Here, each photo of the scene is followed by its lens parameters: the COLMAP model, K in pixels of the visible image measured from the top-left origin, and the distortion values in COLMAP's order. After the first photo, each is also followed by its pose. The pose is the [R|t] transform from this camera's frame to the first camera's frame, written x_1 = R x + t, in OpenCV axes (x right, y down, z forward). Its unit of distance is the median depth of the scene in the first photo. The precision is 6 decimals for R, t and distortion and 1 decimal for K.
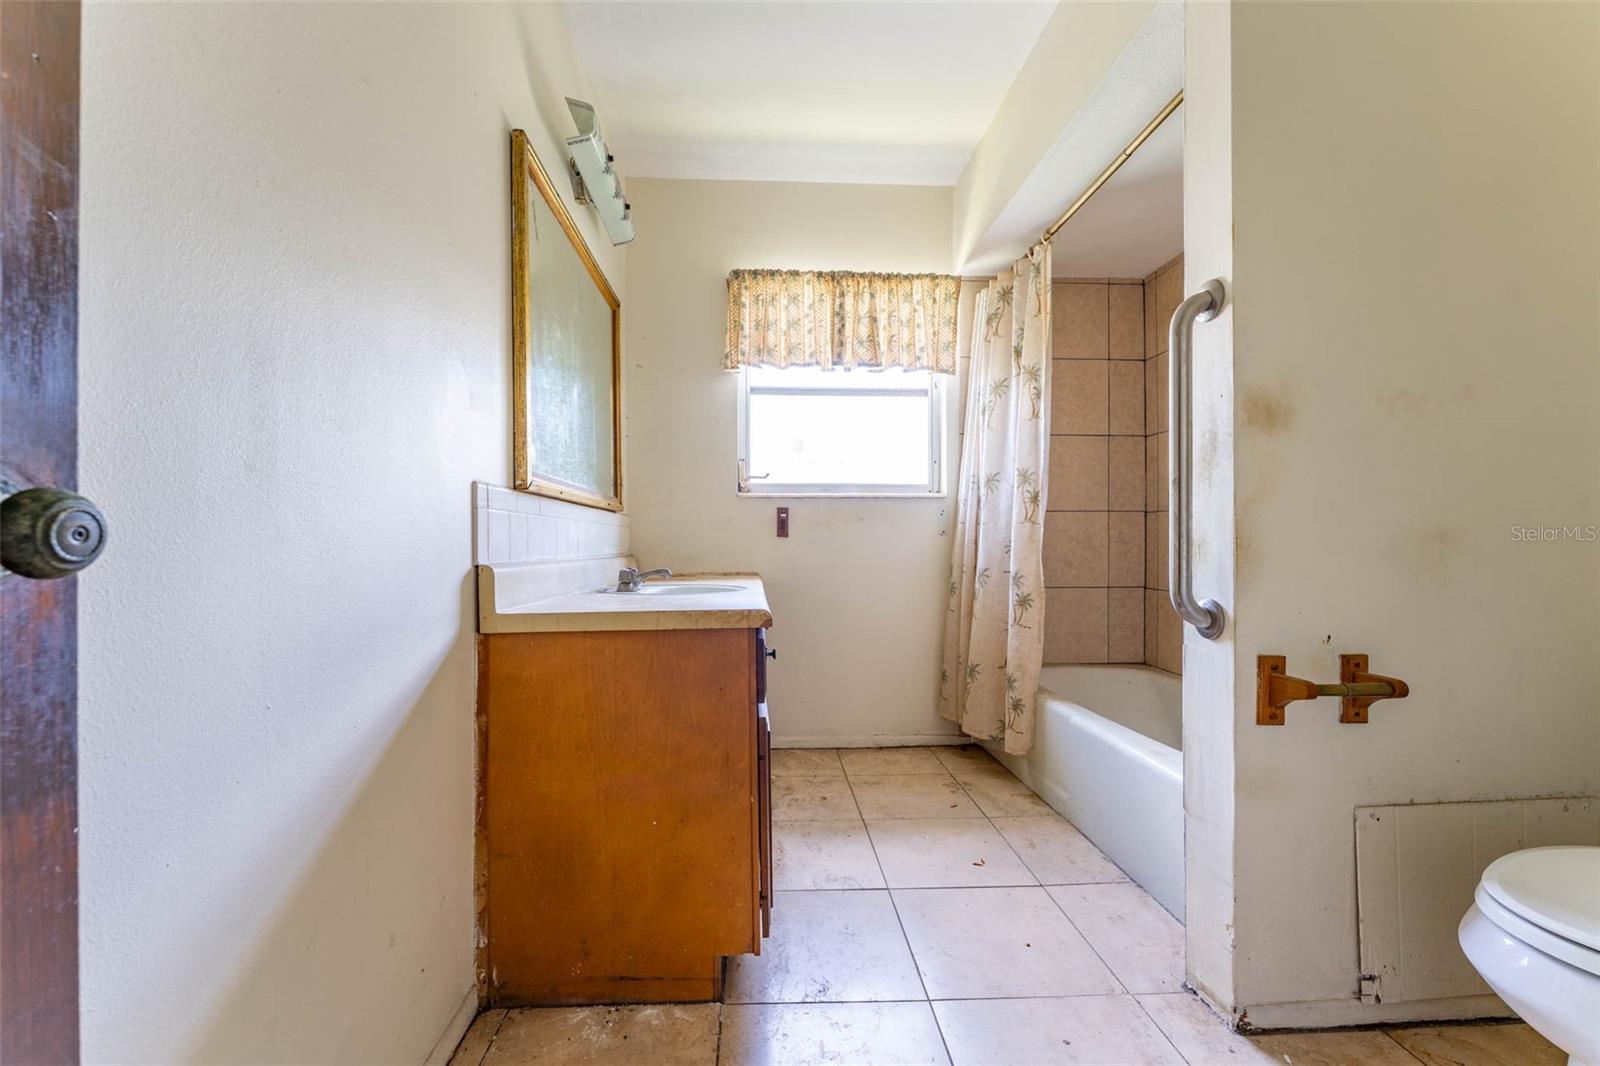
lens RADIAL K [[646.4, 0, 797.8], [0, 646.4, 534.0], [0, 0, 1]] dist [-0.002376, -0.000198]
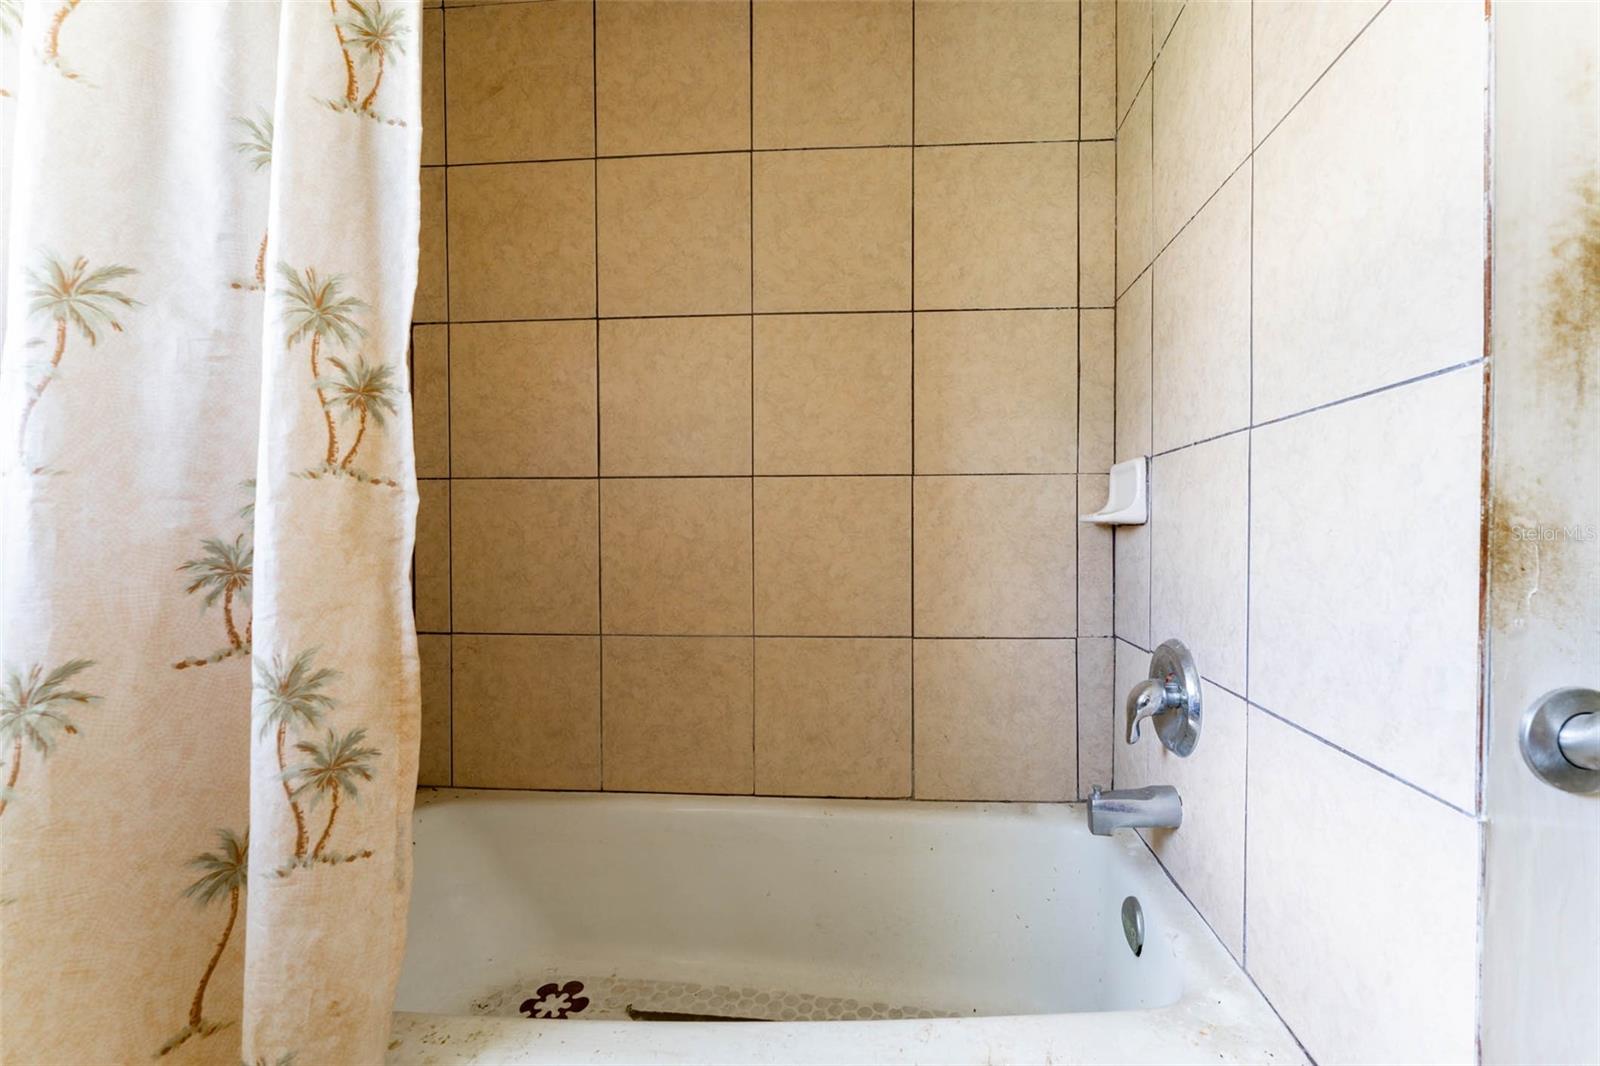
lens RADIAL K [[646.4, 0, 797.8], [0, 646.4, 534.0], [0, 0, 1]] dist [-0.002376, -0.000198]
pose [[0.141514, -0.012092, 0.989862, 0.110194], [-0.002506, 0.999918, 0.012573, 0.003320], [-0.989933, -0.004260, 0.141472, 0.767106]]
